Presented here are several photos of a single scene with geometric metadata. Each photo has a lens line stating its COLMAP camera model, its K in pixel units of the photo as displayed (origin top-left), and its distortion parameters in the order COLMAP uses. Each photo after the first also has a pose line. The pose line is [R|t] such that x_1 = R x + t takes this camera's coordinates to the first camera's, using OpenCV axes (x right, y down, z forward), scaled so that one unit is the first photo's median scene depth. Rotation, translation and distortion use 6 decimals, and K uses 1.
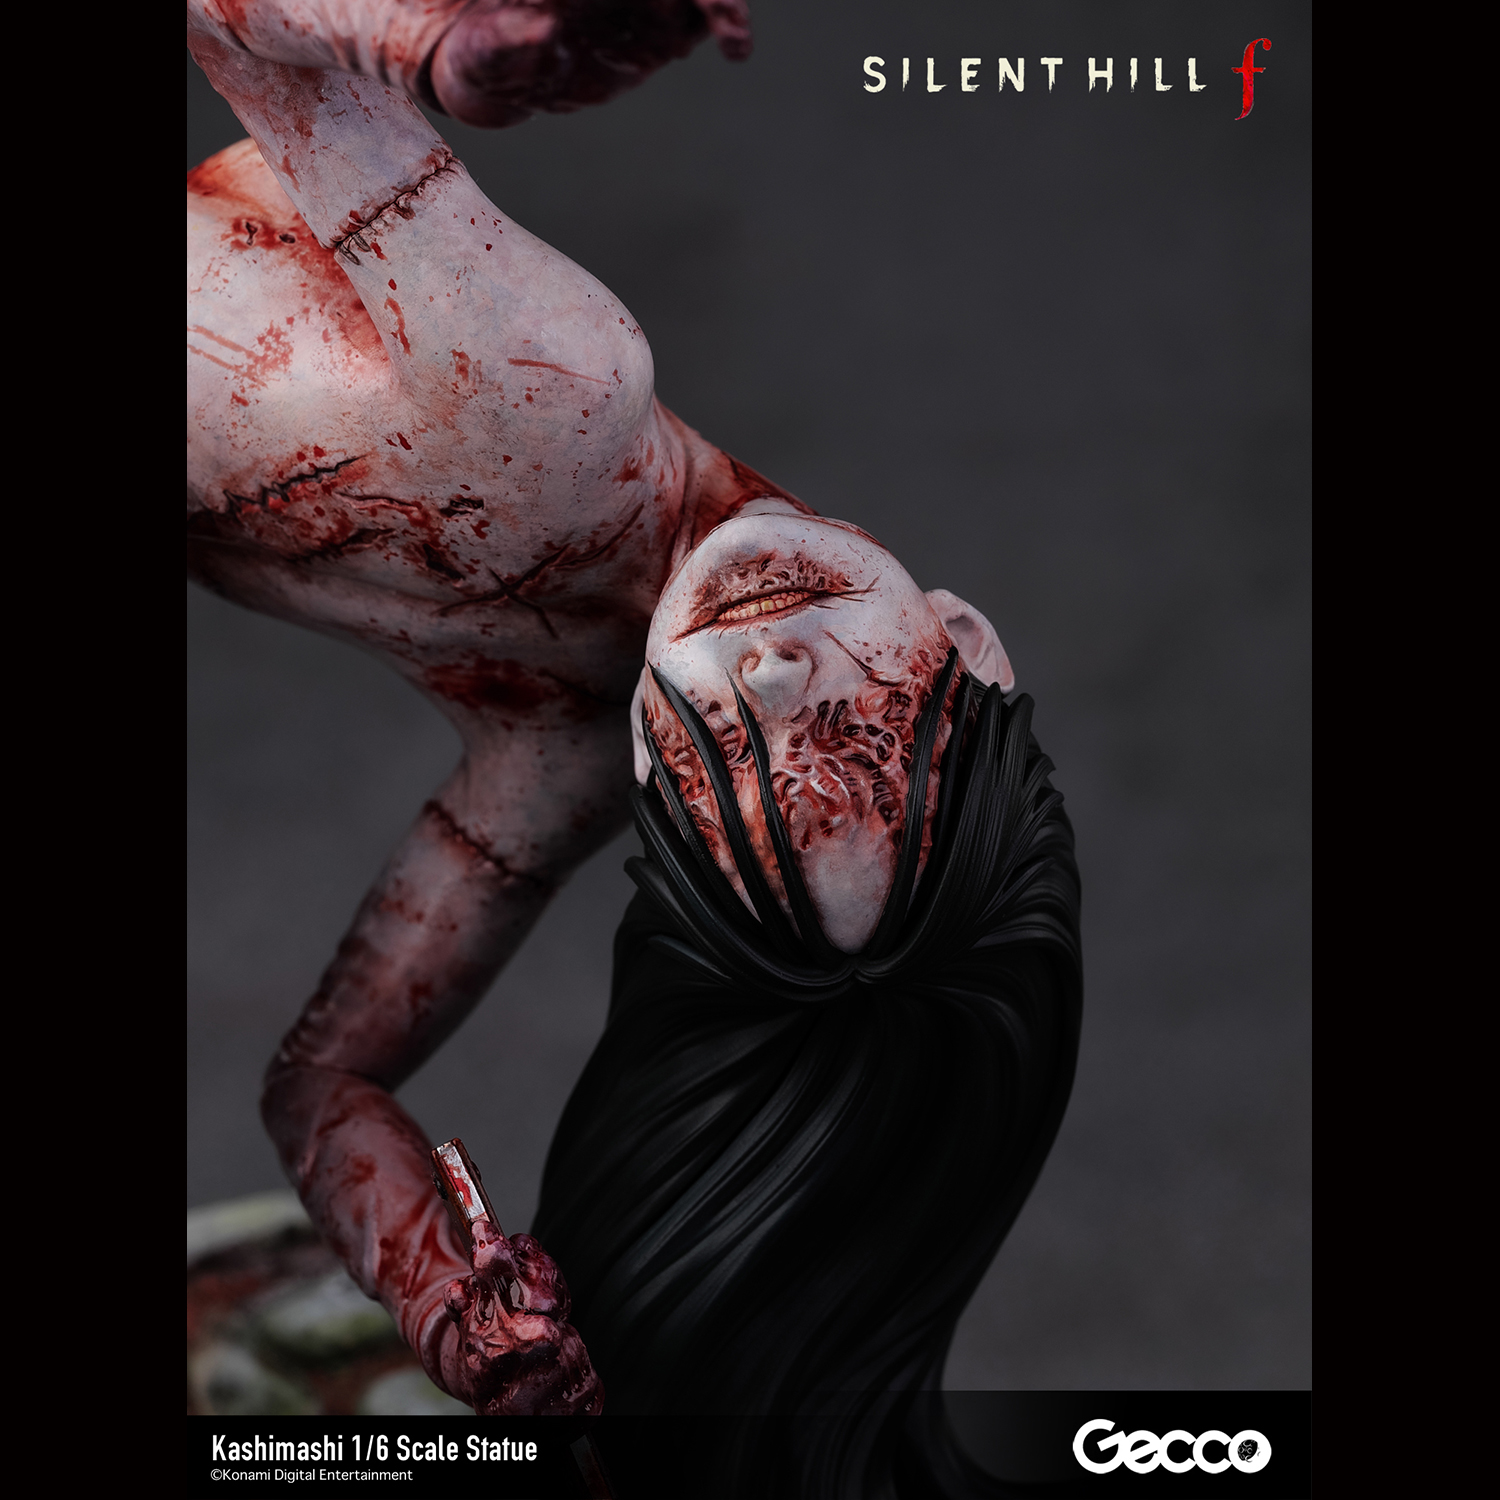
lens RADIAL K [[5696.9, 0, 669.9], [0, 5696.9, 733.7], [0, 0, 1]] dist [0.125151, 0.000000]
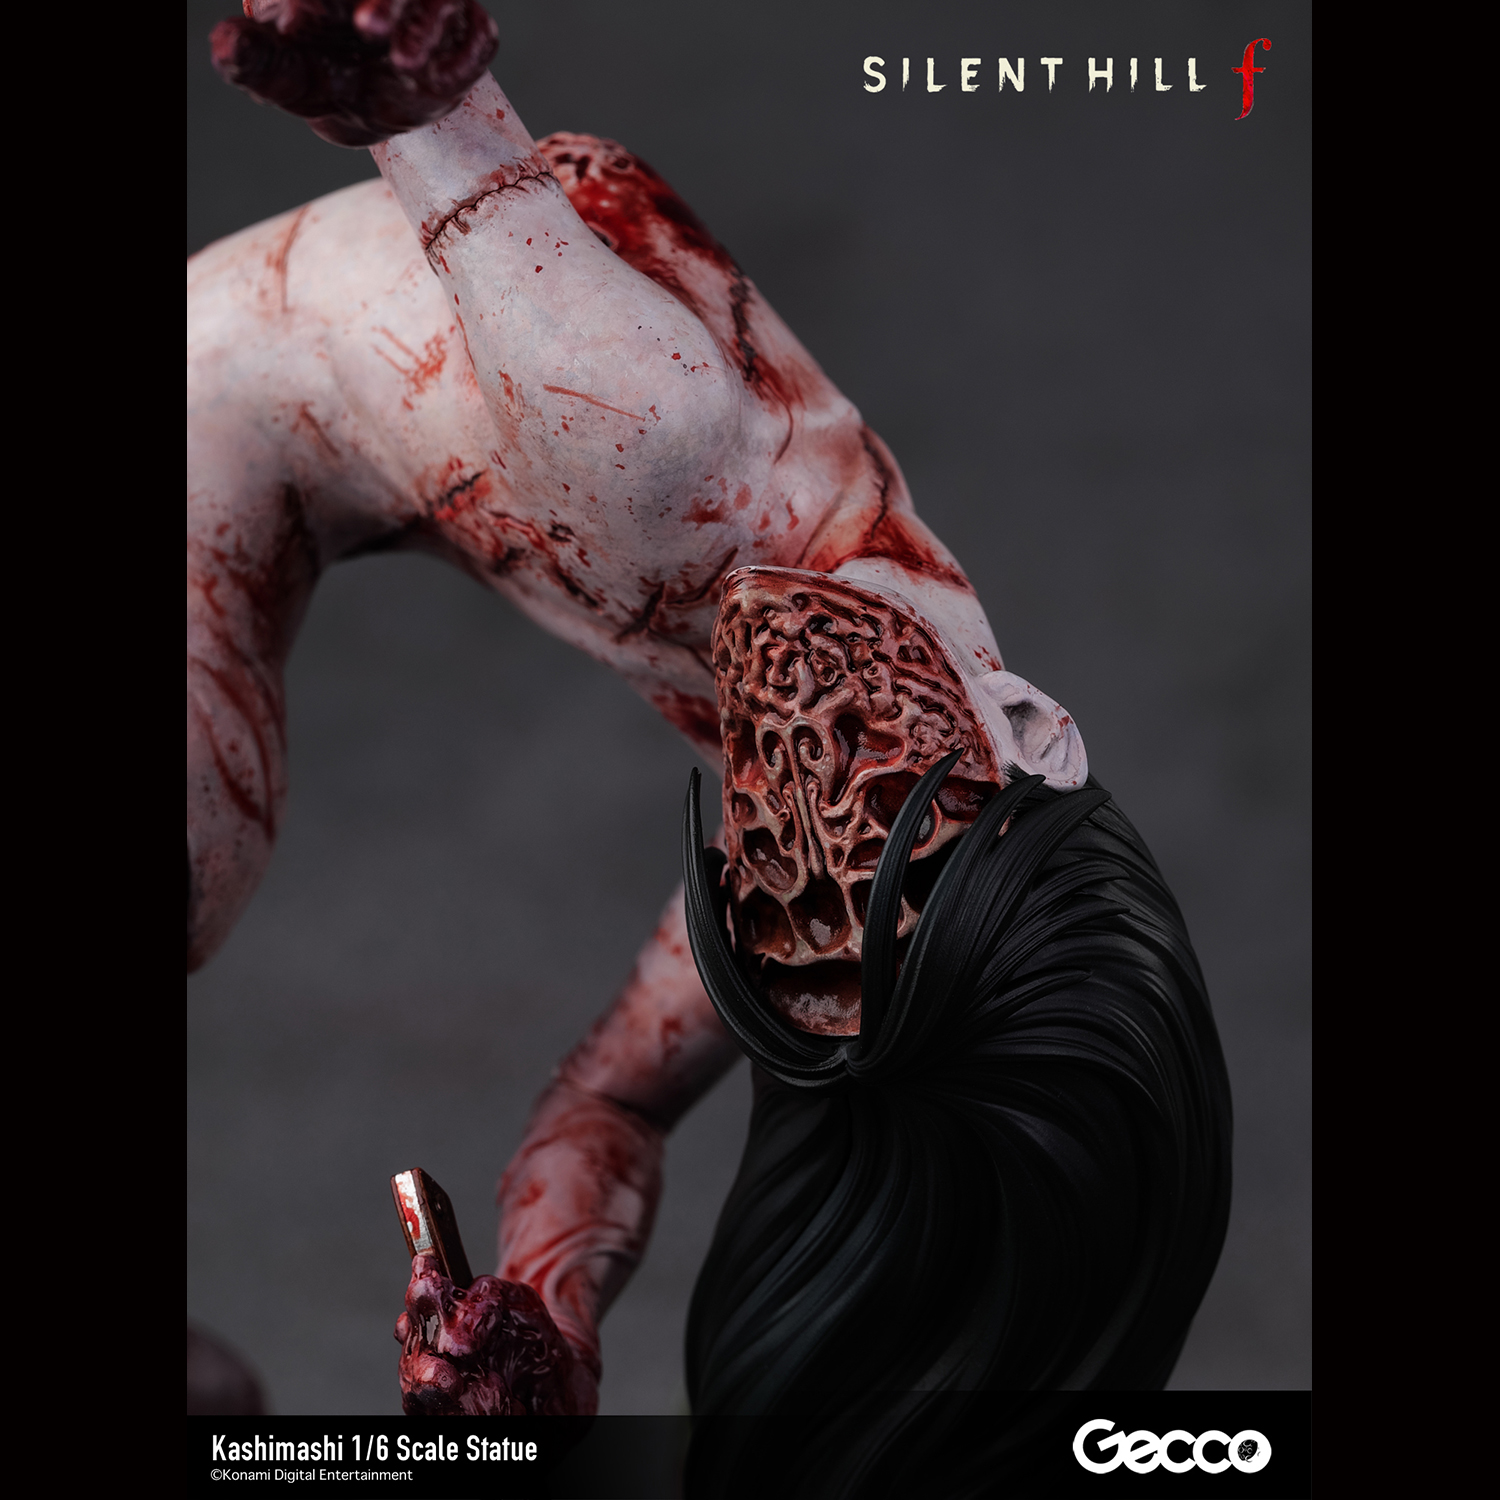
lens RADIAL K [[5696.9, 0, 751.7], [0, 5696.9, 749.3], [0, 0, 1]] dist [0.125151, 0.000000]
pose [[0.878336, 0.116299, -0.463682, 0.450572], [-0.112895, 0.992983, 0.035204, -0.041036], [0.464522, 0.021427, 0.885302, 0.150175]]
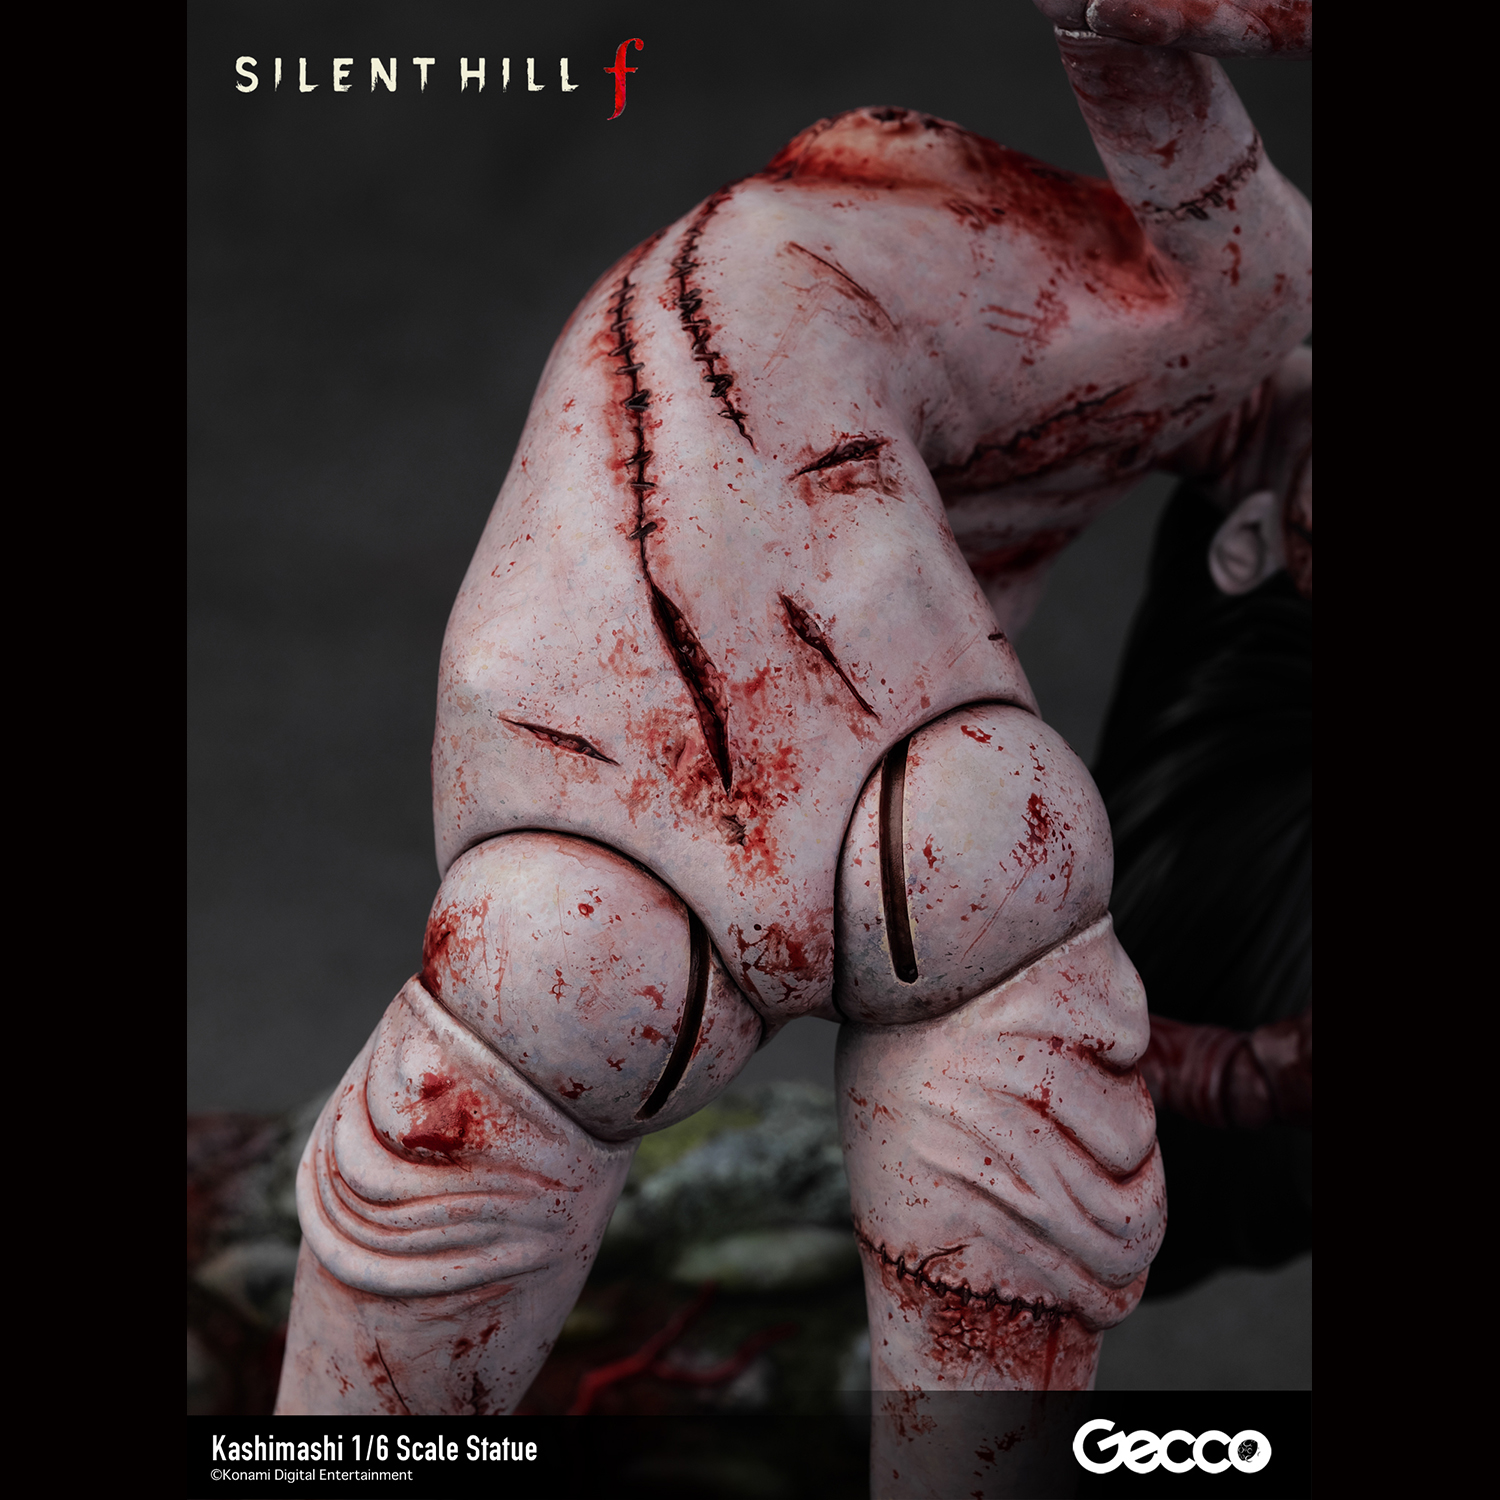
lens RADIAL K [[4898.7, 0, 760.1], [0, 4898.7, 739.9], [0, 0, 1]] dist [-0.018626, 0.000000]
pose [[0.586459, -0.292344, 0.755381, -0.865699], [0.187736, 0.956258, 0.224332, -0.215755], [-0.787922, 0.010250, 0.615690, 0.454146]]
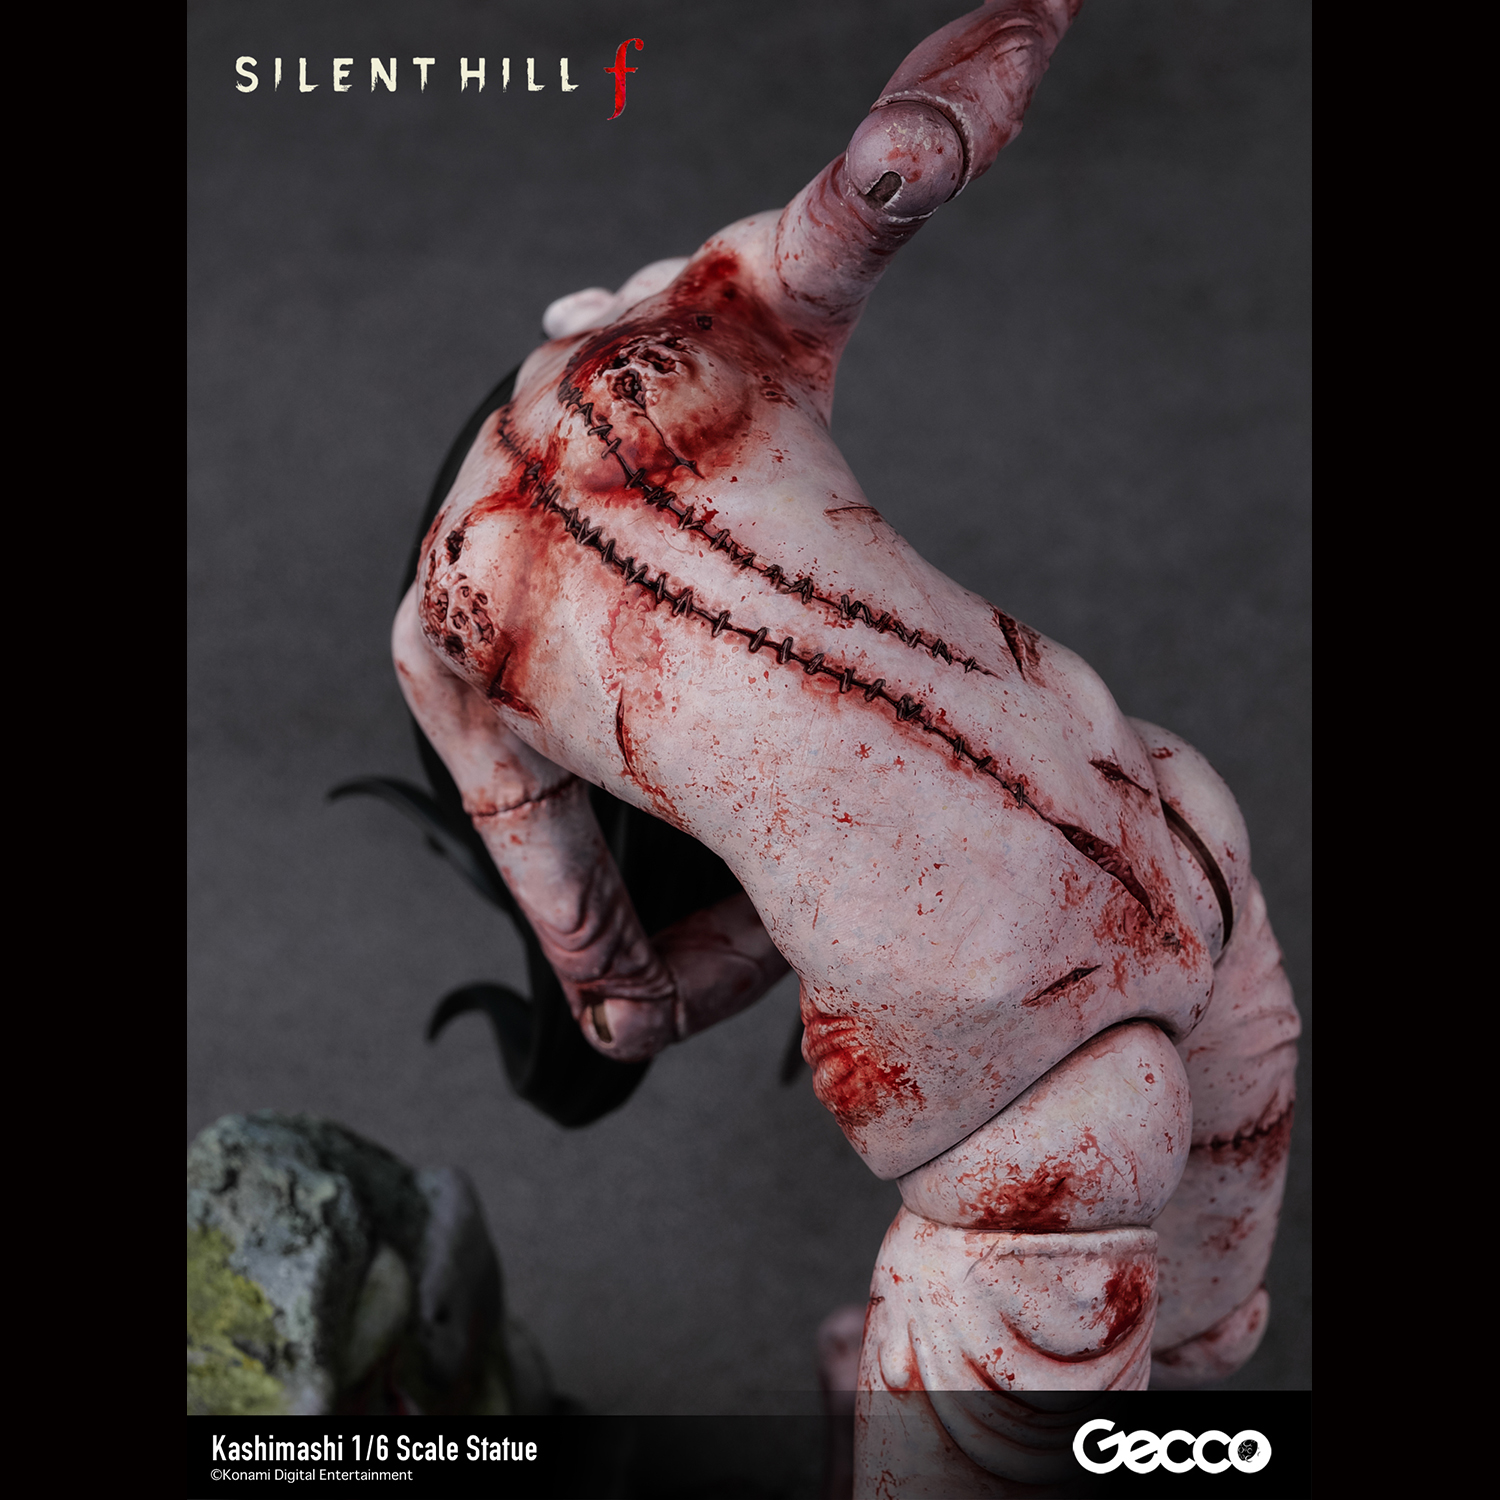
lens RADIAL K [[5696.9, 0, 737.7], [0, 5696.9, 733.6], [0, 0, 1]] dist [0.125151, 0.000000]
pose [[-0.553134, -0.533240, 0.640077, -0.902938], [0.210187, 0.654134, 0.726588, -0.943905], [-0.806141, 0.536436, -0.249744, 1.375746]]
